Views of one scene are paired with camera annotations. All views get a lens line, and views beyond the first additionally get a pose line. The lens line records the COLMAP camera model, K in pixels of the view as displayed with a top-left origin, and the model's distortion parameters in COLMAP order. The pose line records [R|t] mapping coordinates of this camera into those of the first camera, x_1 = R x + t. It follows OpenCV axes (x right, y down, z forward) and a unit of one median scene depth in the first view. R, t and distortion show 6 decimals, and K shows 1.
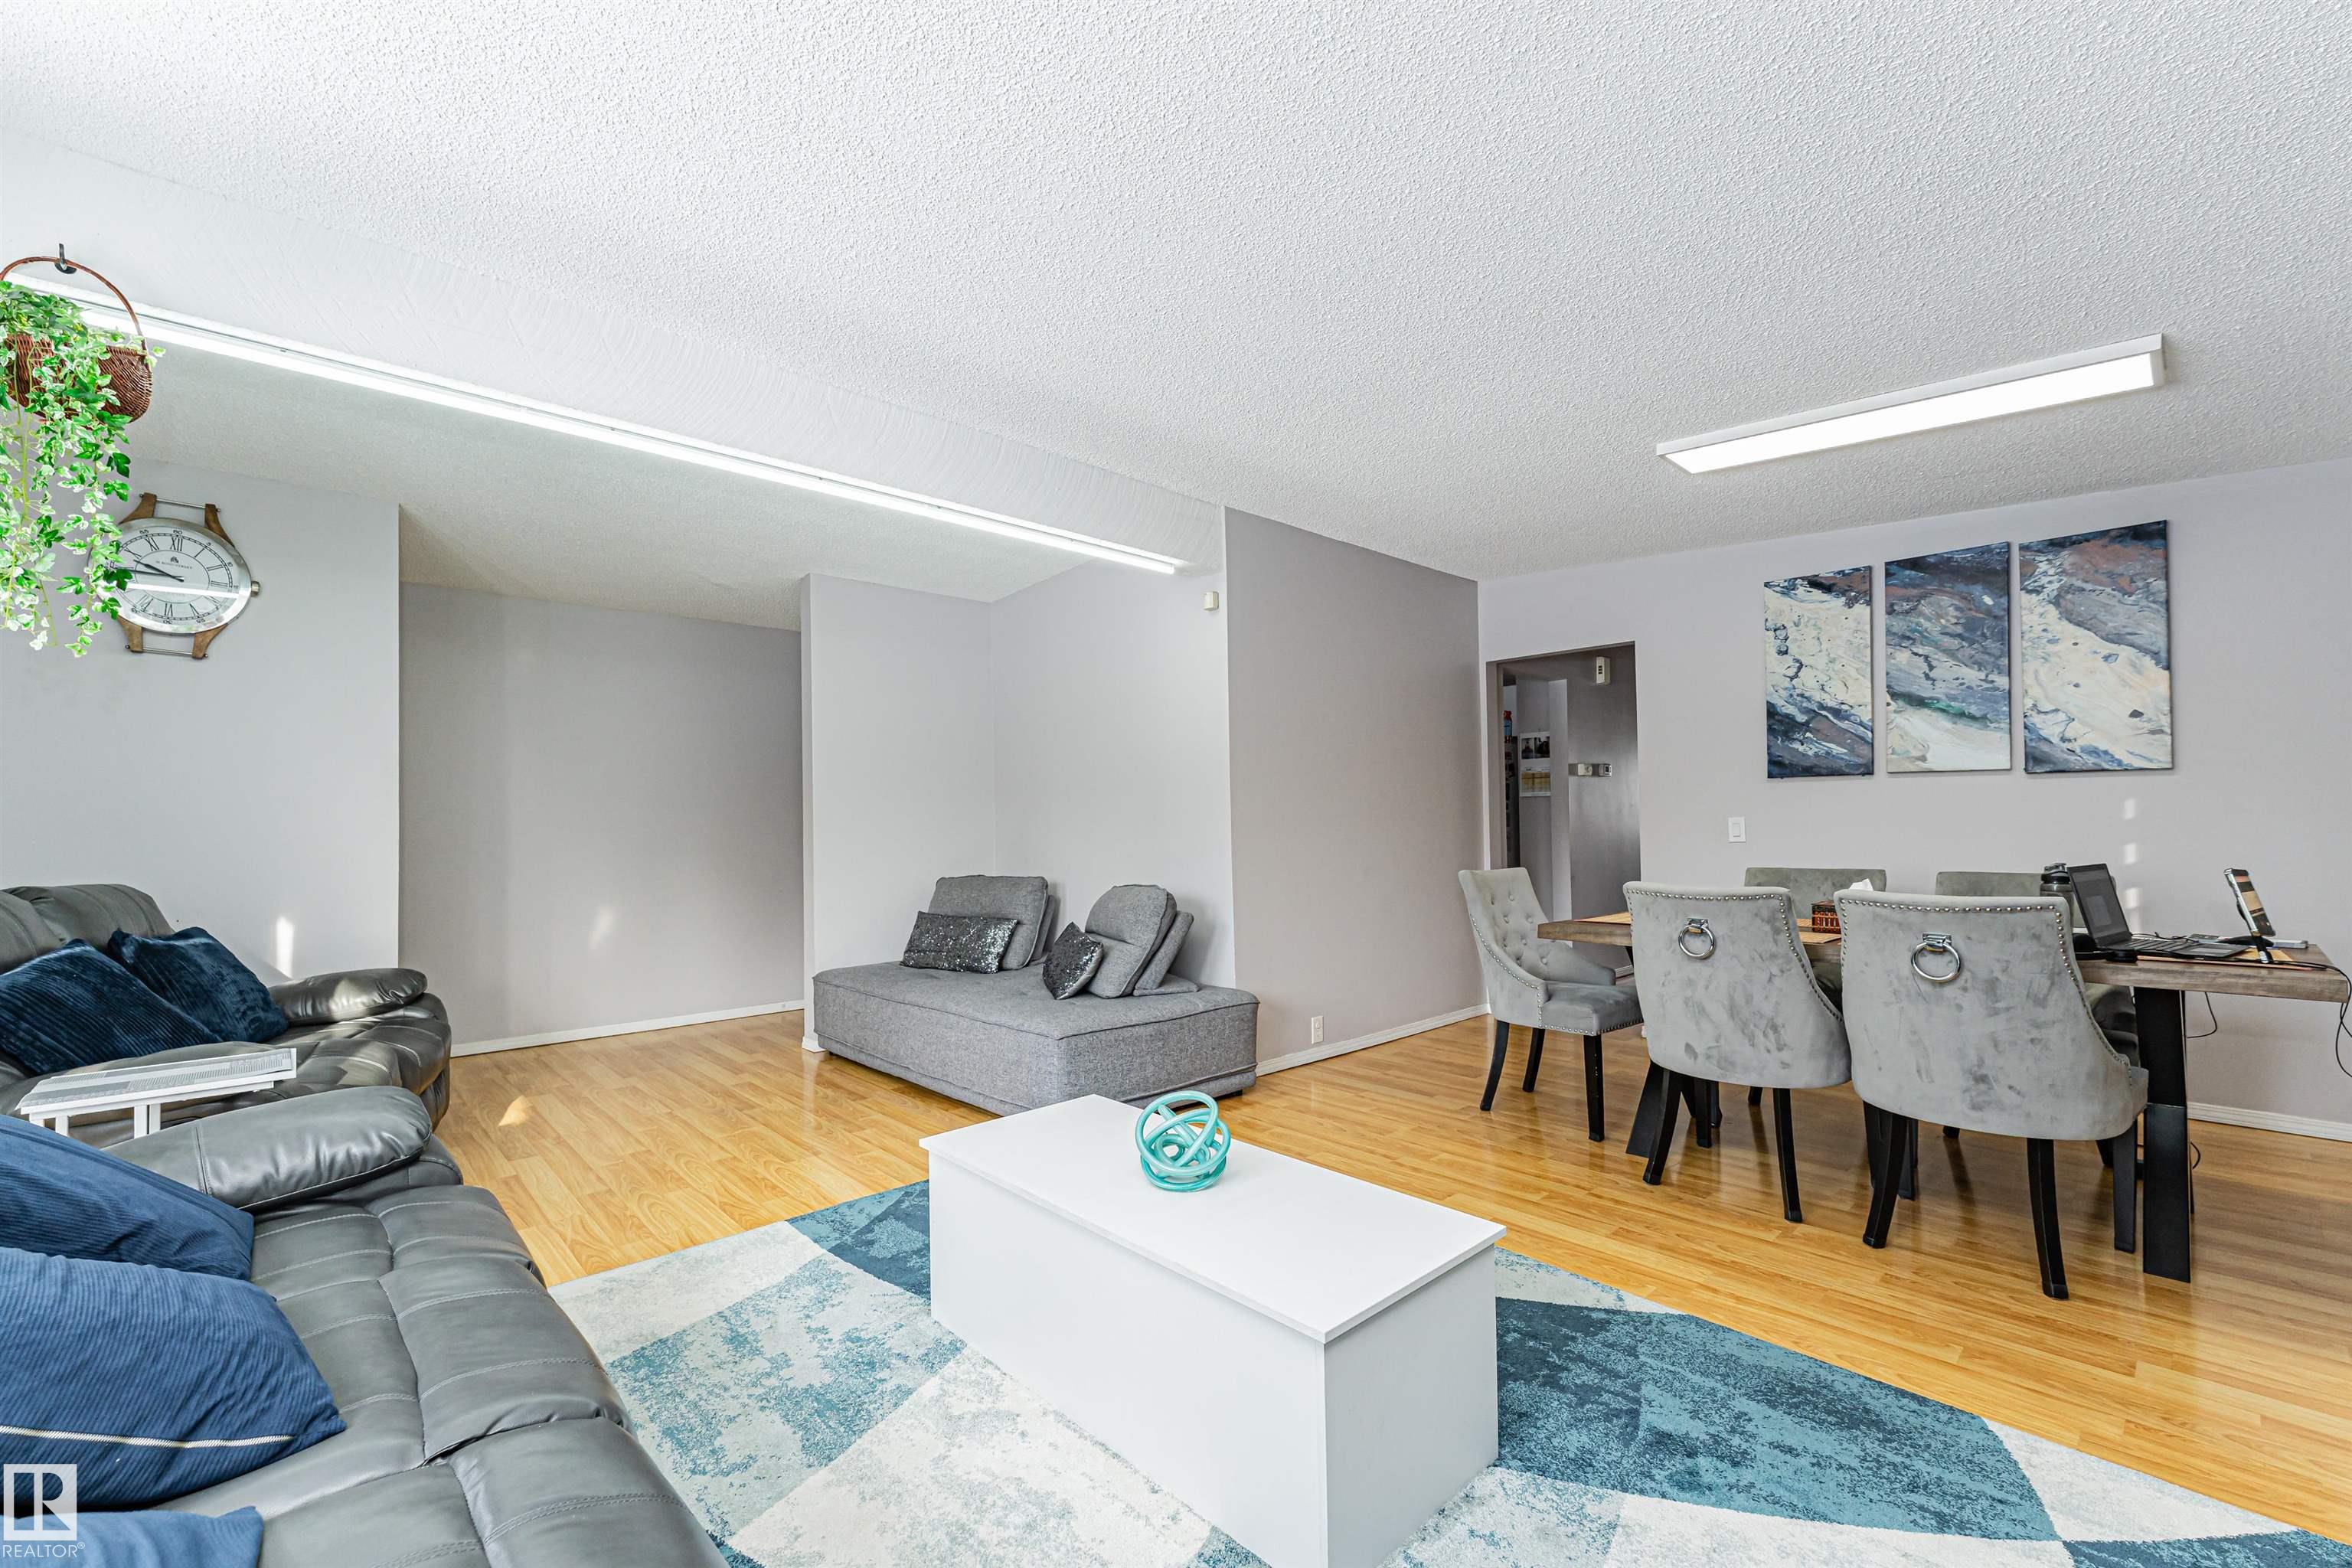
lens RADIAL K [[959.8, 0, 1132.0], [0, 959.8, 814.2], [0, 0, 1]] dist [-0.004435, 0.002193]
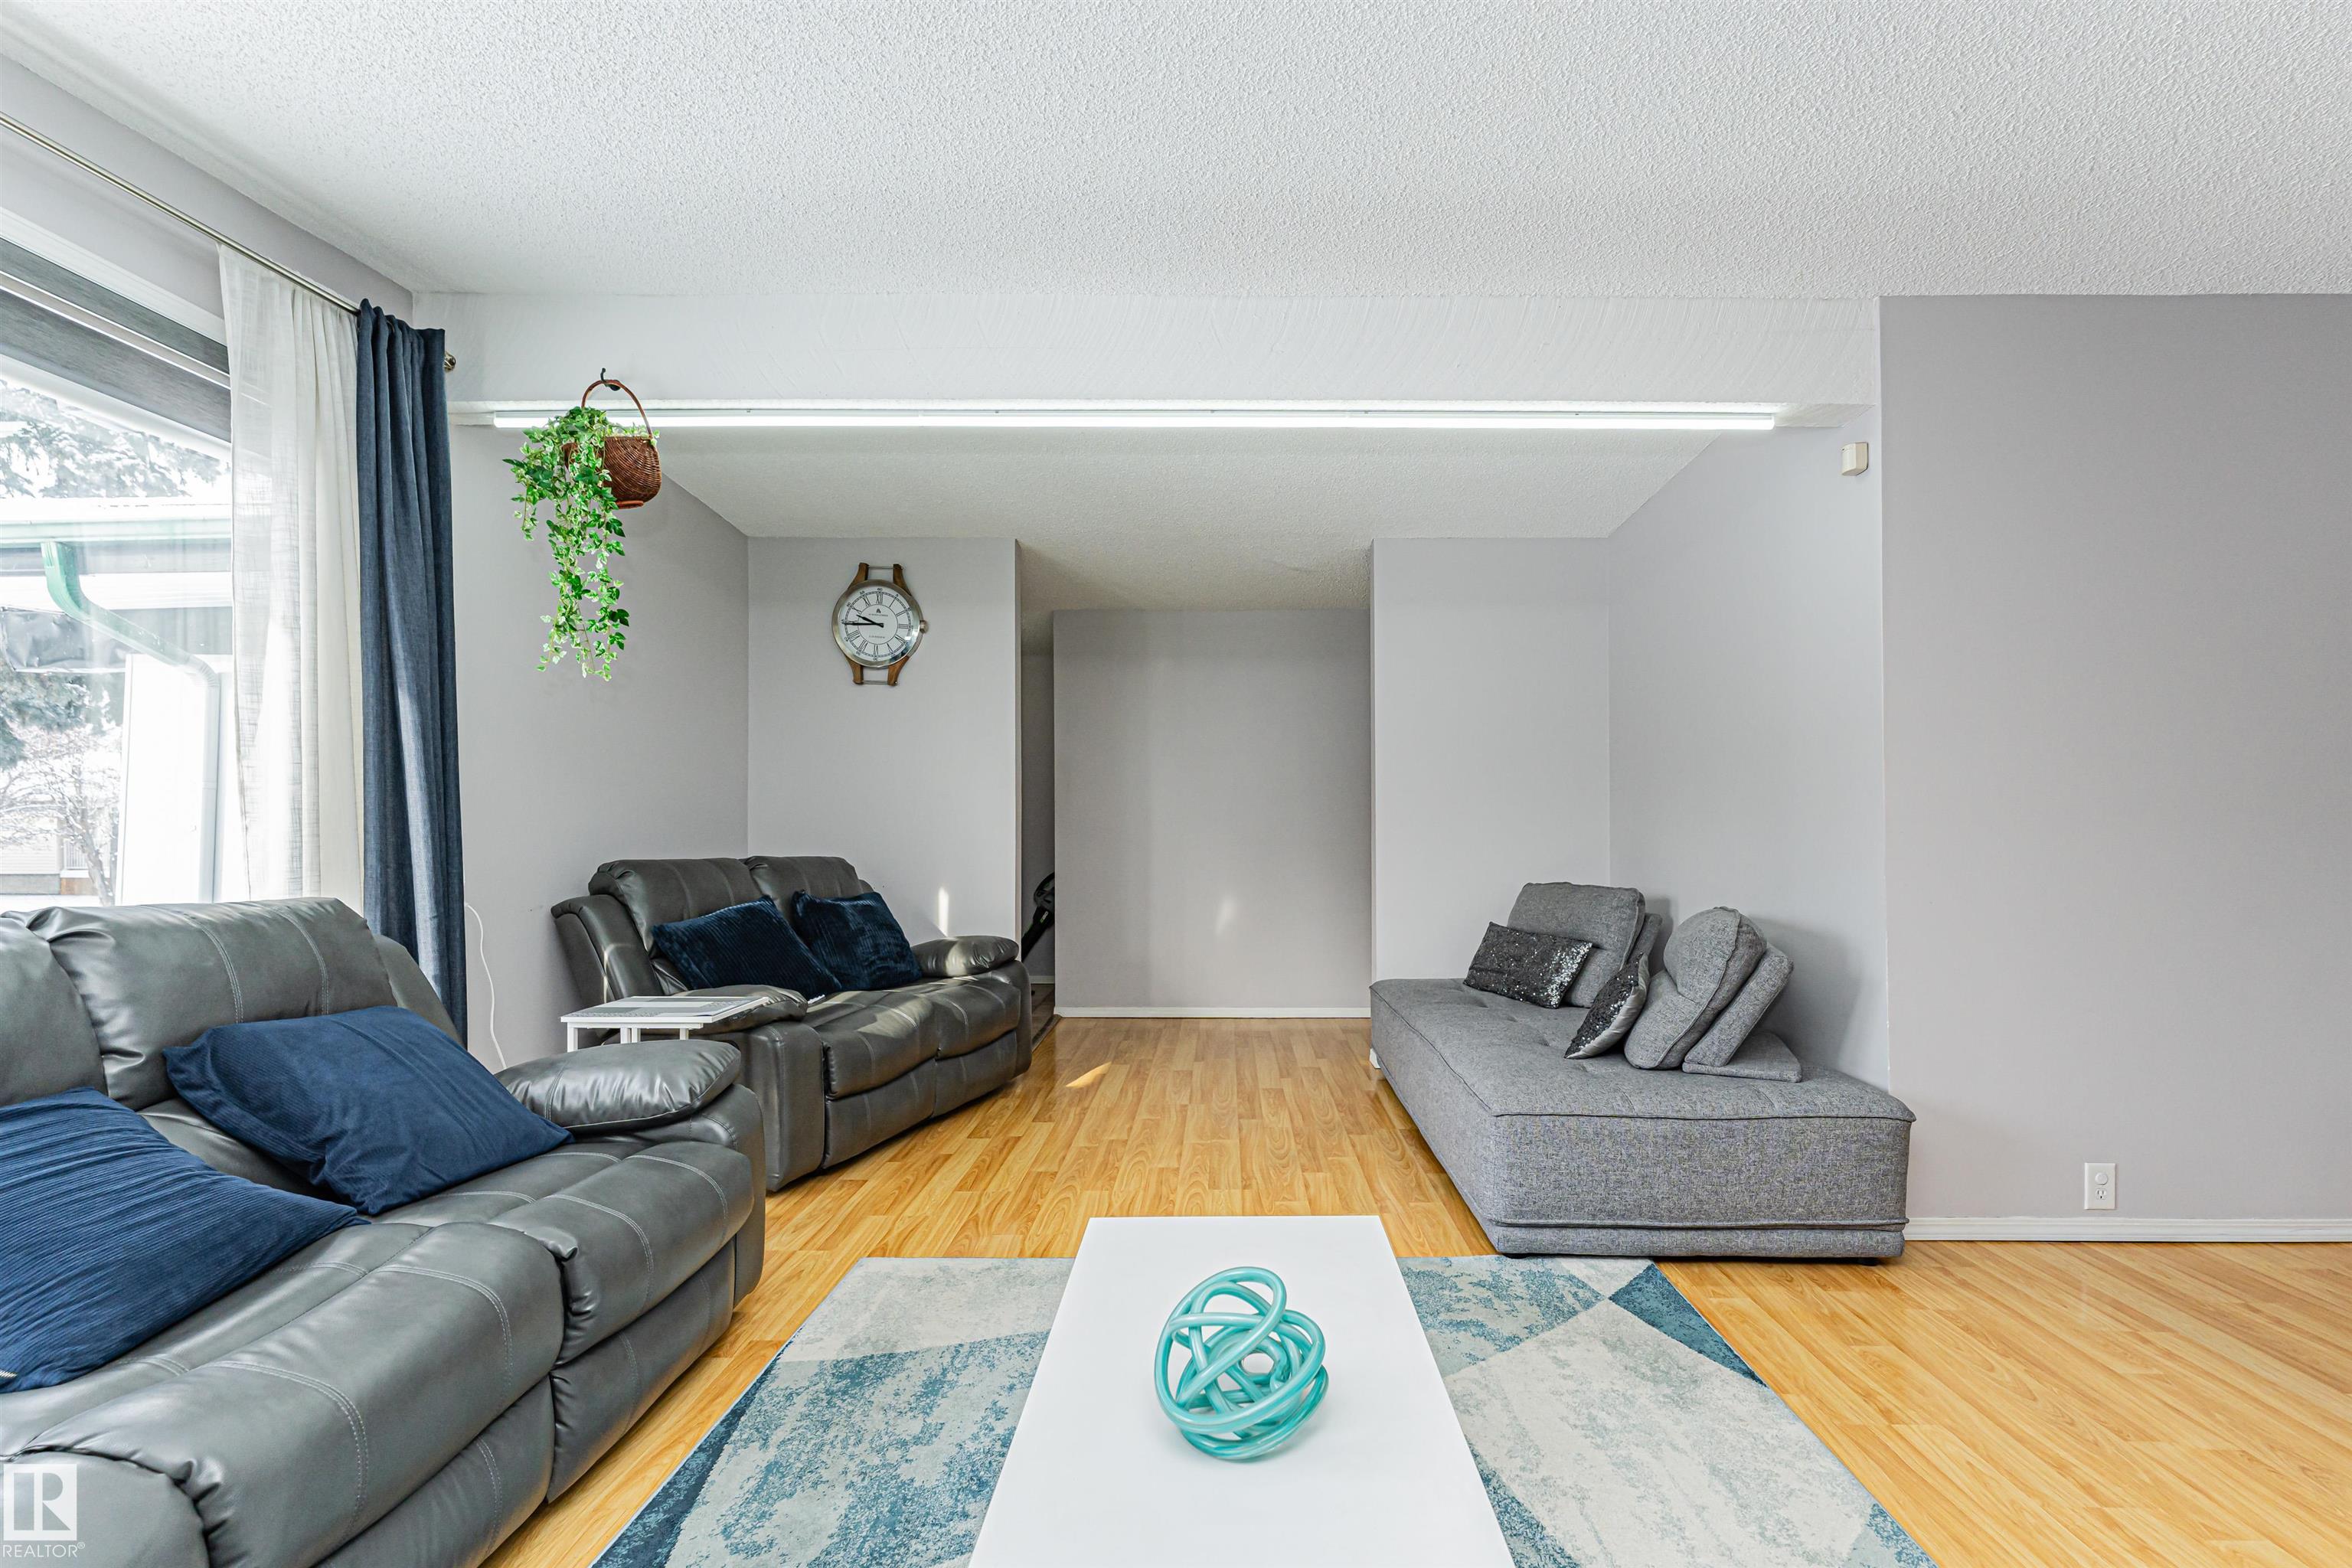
lens RADIAL K [[959.8, 0, 1227.6], [0, 959.8, 836.6], [0, 0, 1]] dist [-0.004435, 0.002193]
pose [[0.753448, 0.018292, -0.657253, 0.202674], [-0.002123, 0.999675, 0.025387, 0.007021], [0.657505, -0.017733, 0.753242, 0.281976]]
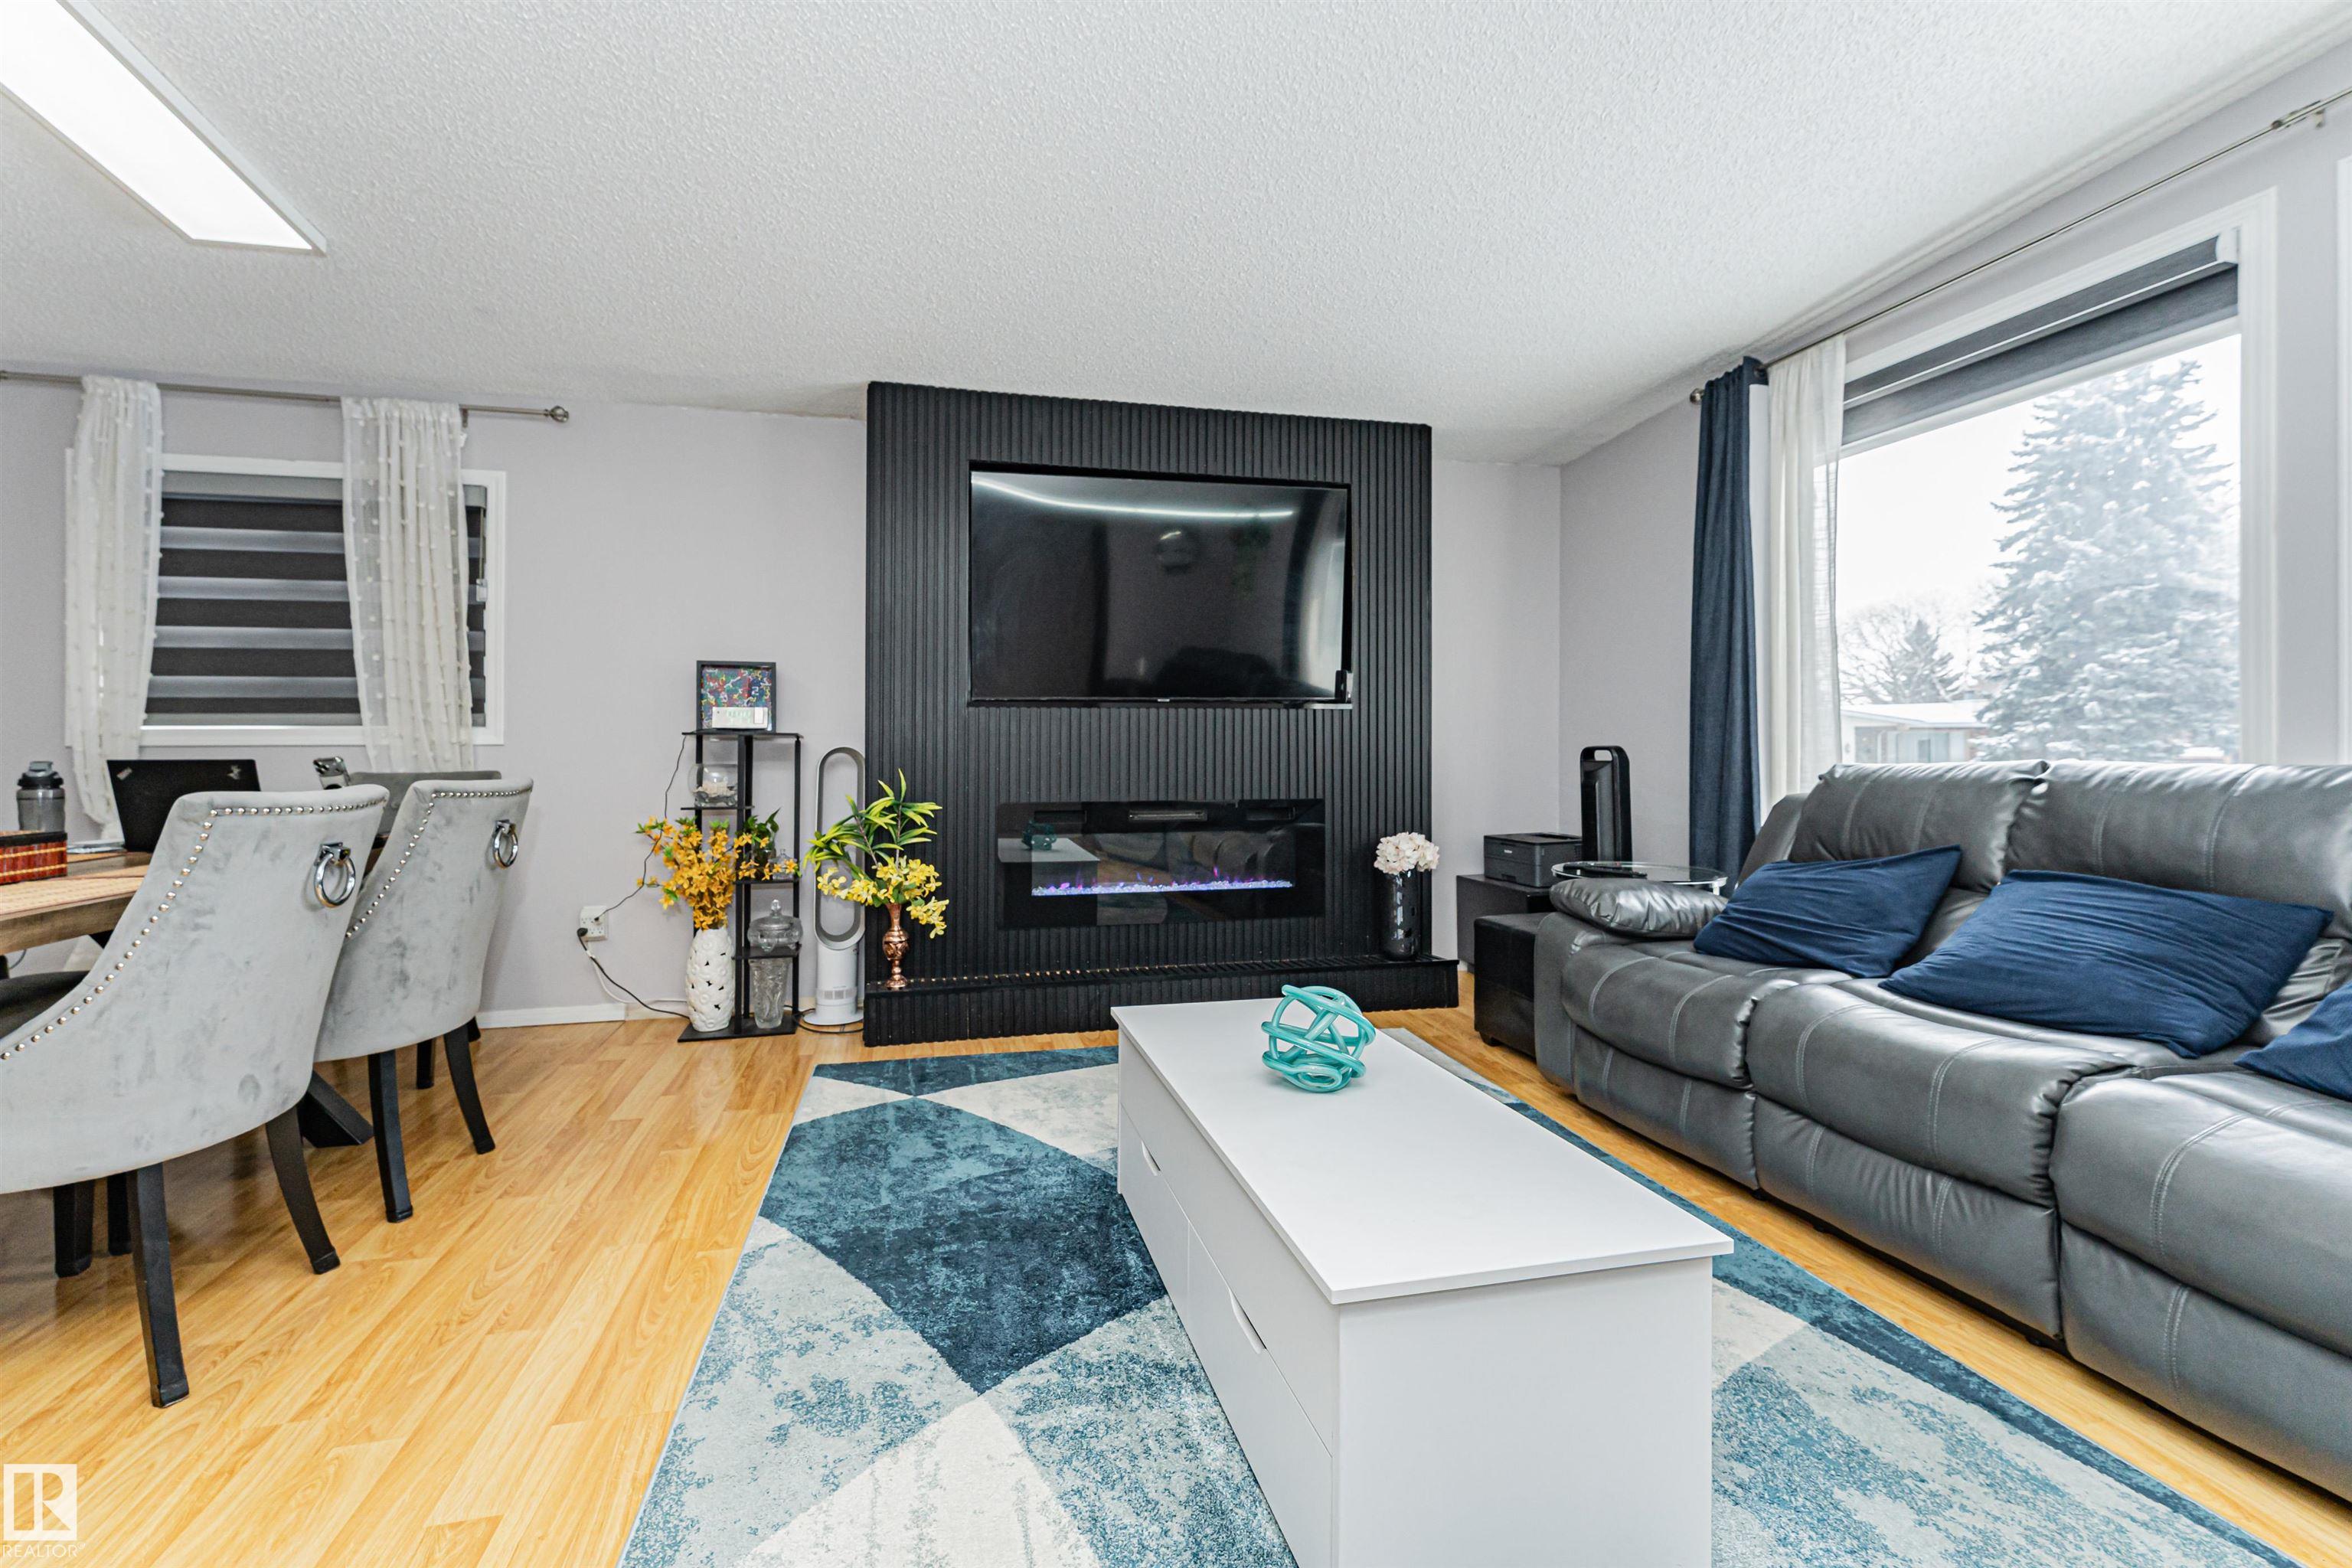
lens RADIAL K [[959.8, 0, 1124.2], [0, 959.8, 743.8], [0, 0, 1]] dist [-0.004435, 0.002193]
pose [[-0.874101, 0.019927, 0.485335, -0.105197], [0.009996, 0.999685, -0.023041, 0.046150], [-0.485641, -0.015289, -0.874024, 0.897382]]
